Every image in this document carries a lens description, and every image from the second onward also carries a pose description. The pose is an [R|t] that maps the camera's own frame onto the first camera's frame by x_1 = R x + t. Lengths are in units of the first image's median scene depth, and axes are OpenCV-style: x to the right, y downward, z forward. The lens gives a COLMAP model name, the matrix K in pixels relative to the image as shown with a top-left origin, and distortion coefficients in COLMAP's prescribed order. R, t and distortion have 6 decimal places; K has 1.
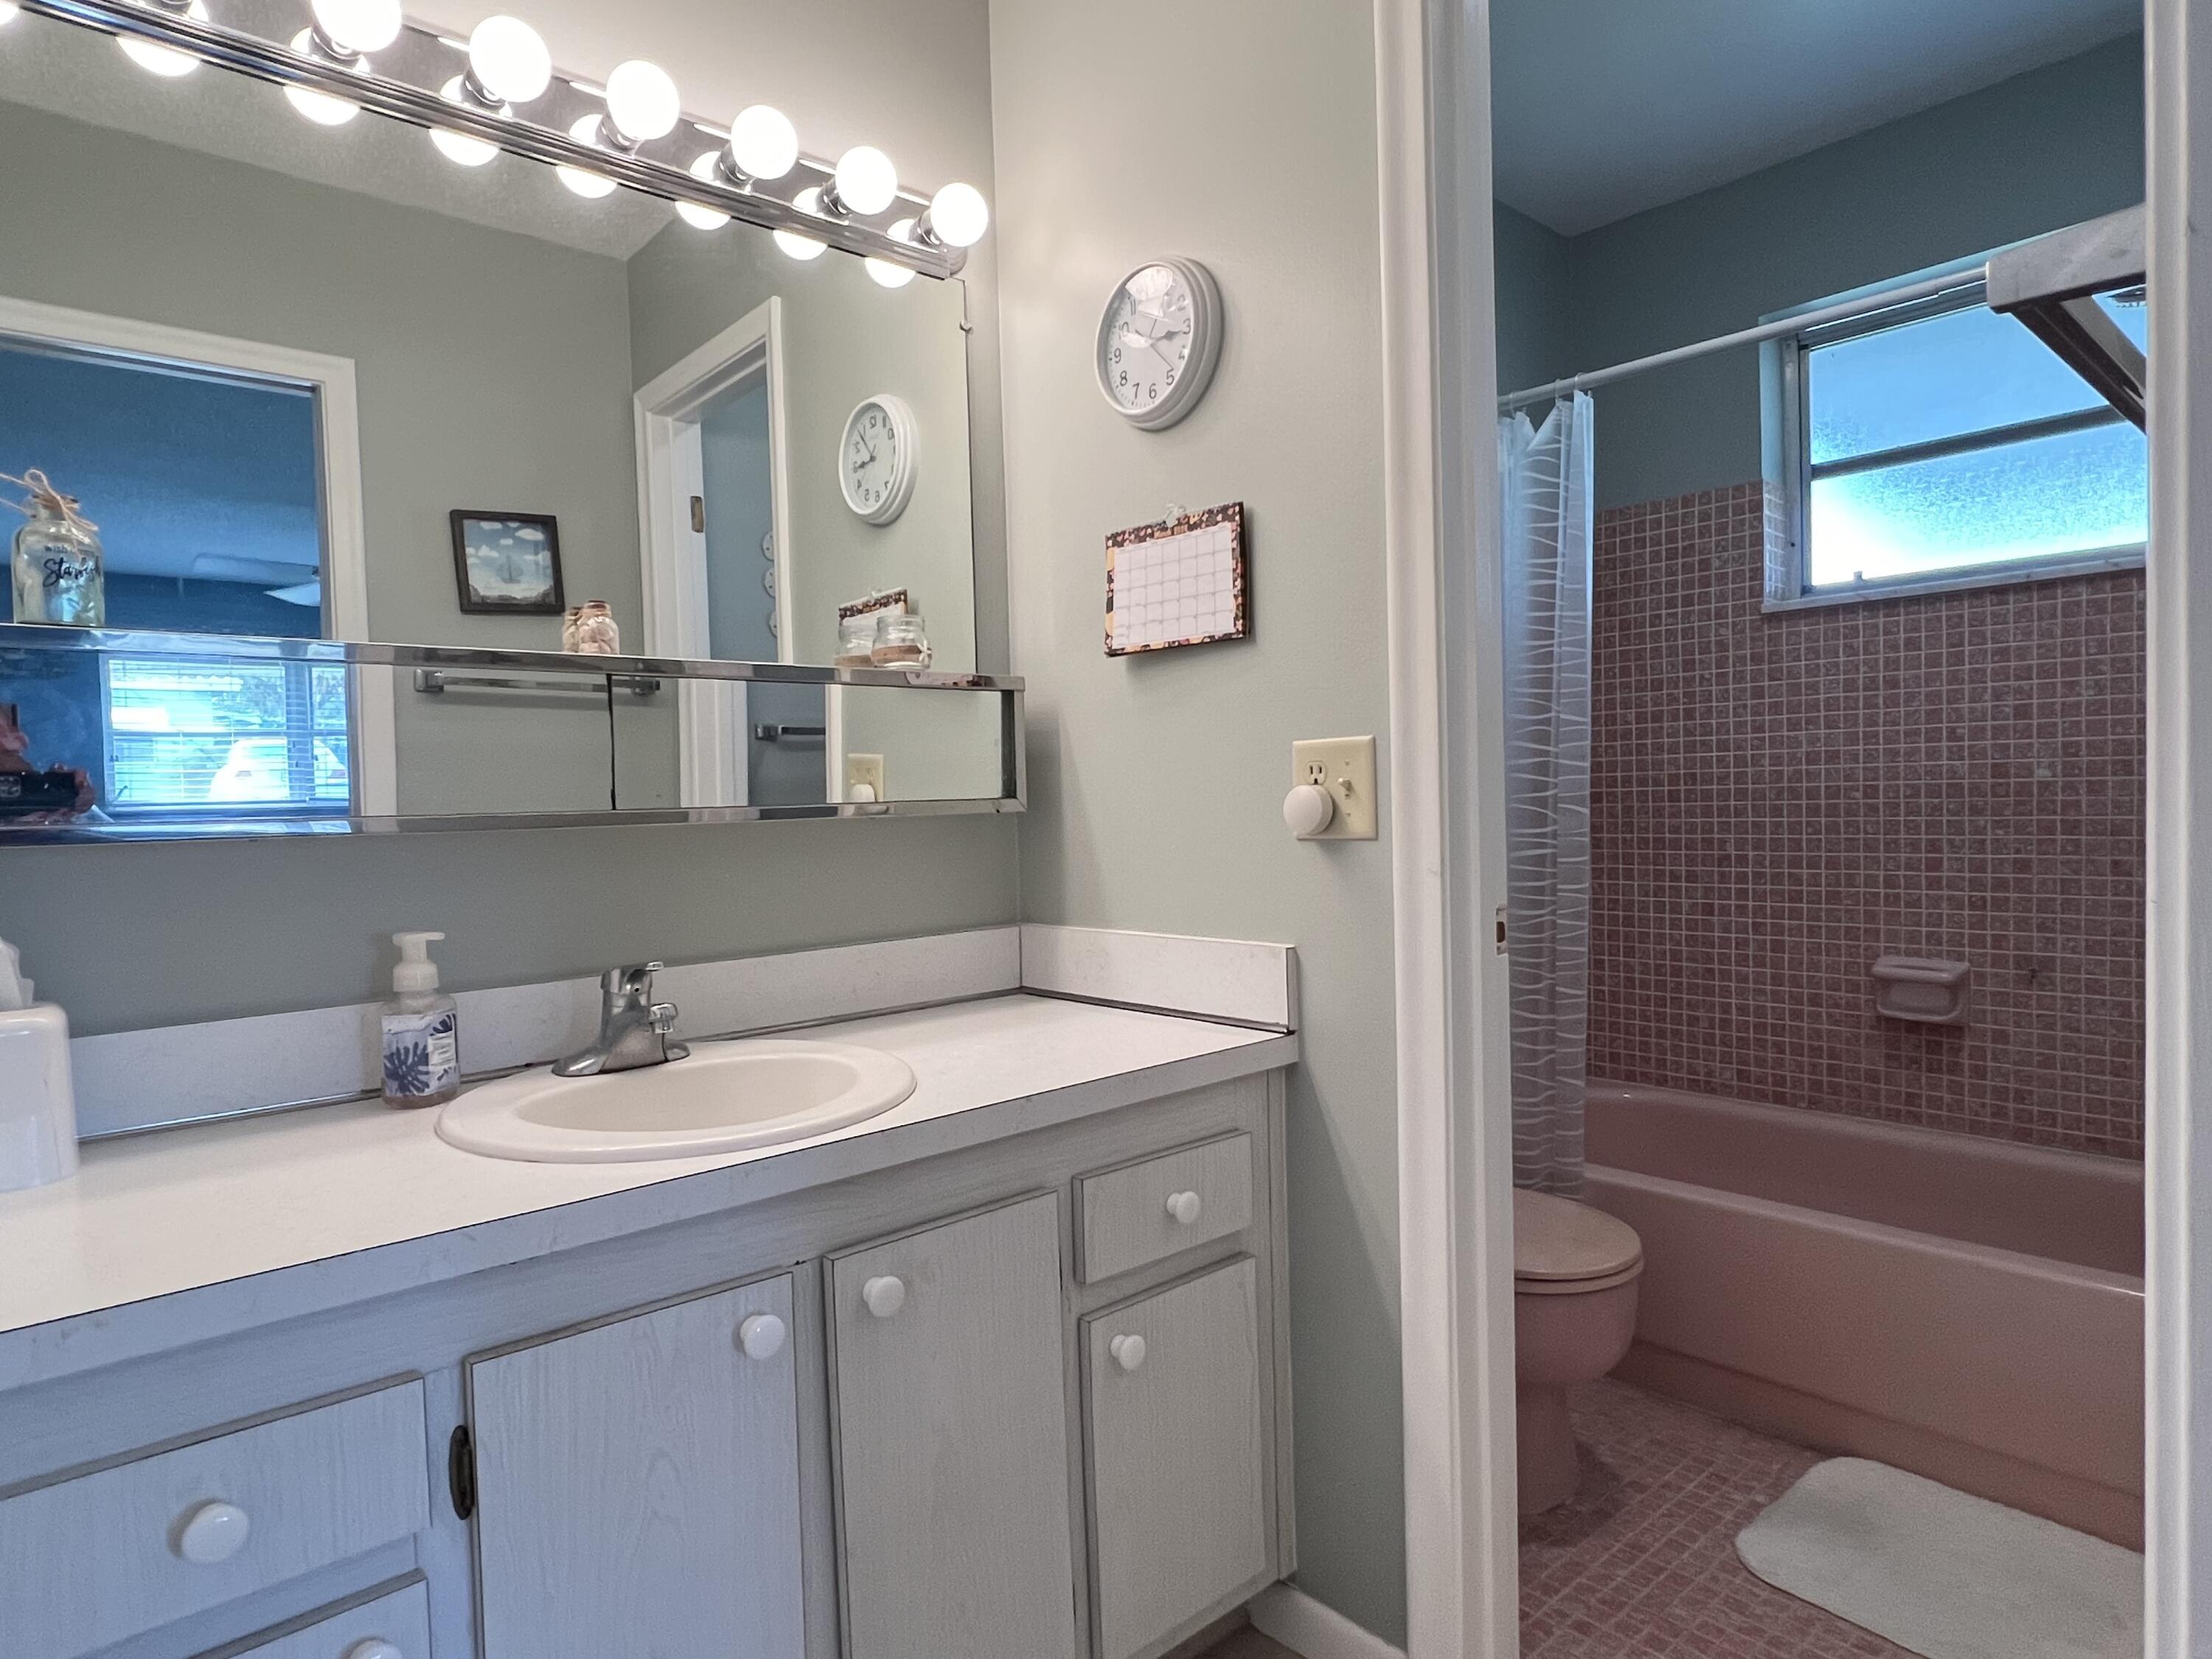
lens RADIAL K [[1232.5, 0, 1104.9], [0, 1232.5, 833.6], [0, 0, 1]] dist [-0.002365, -0.003412]
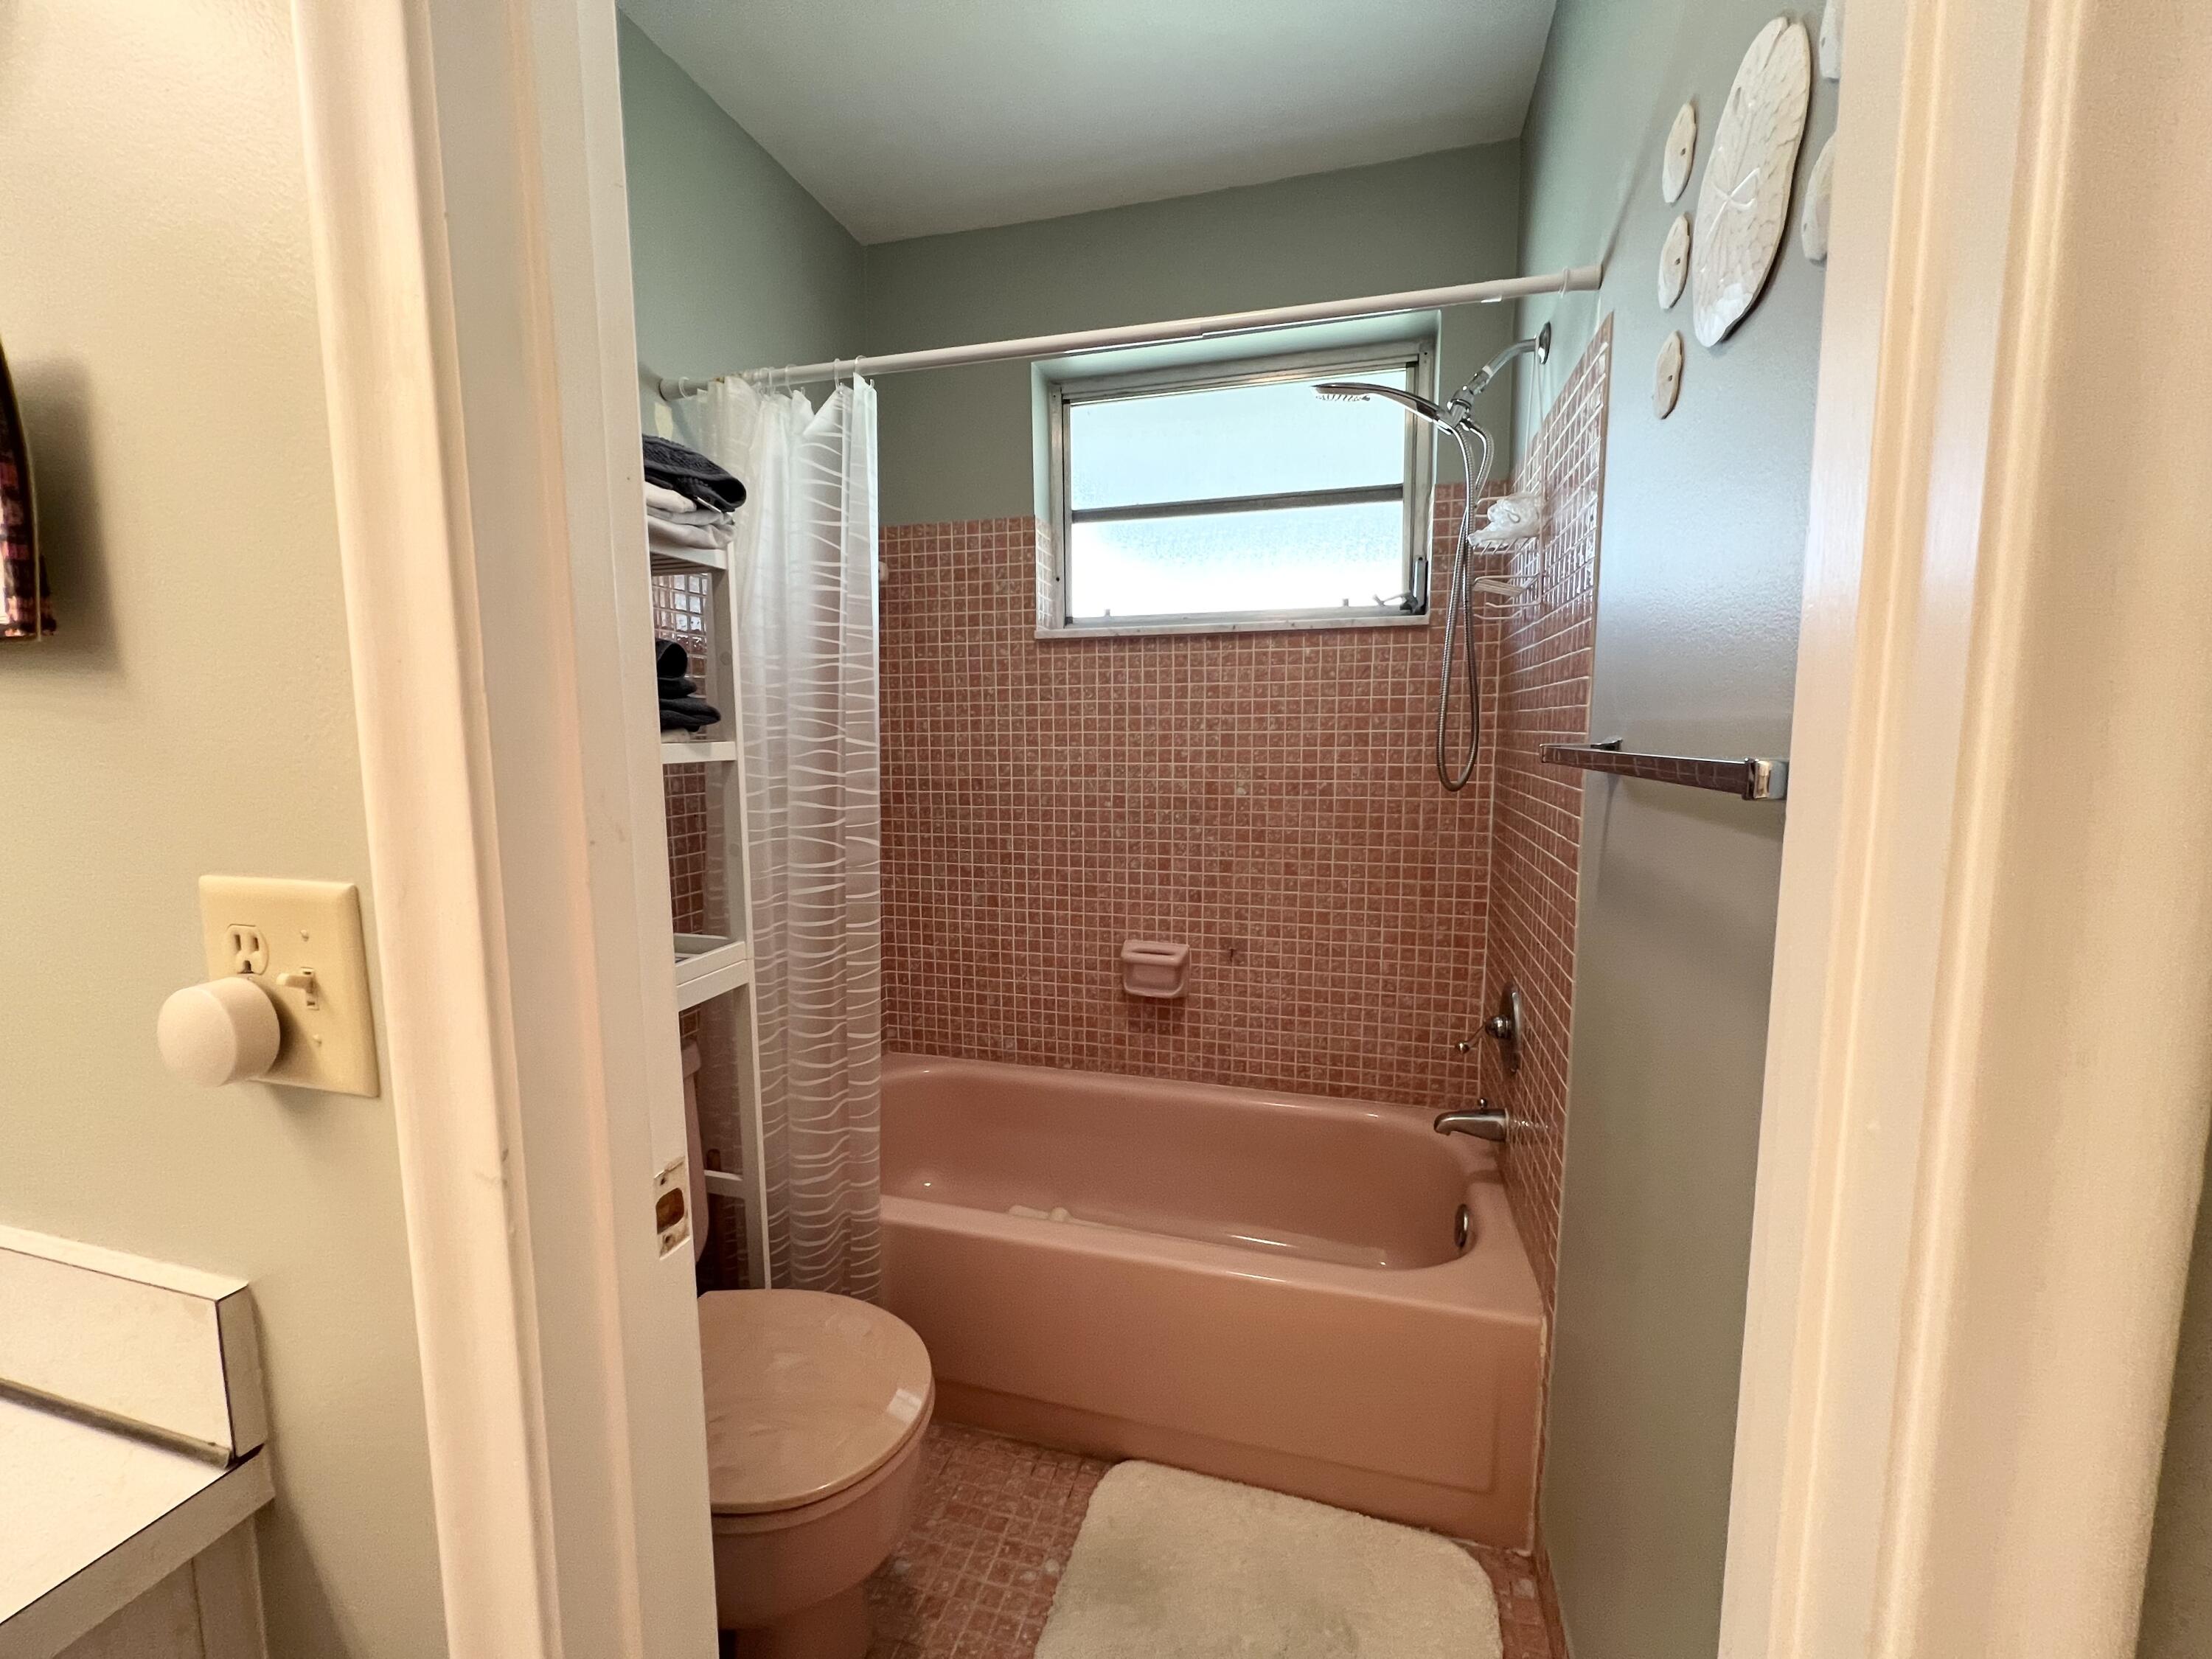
lens RADIAL K [[893.2, 0, 1103.8], [0, 893.2, 830.4], [0, 0, 1]] dist [-0.002692, 0.000242]
pose [[0.834657, -0.038549, 0.549419, 0.155778], [0.000744, 0.997626, 0.068867, -0.070423], [-0.550769, -0.057072, 0.832704, 0.325542]]
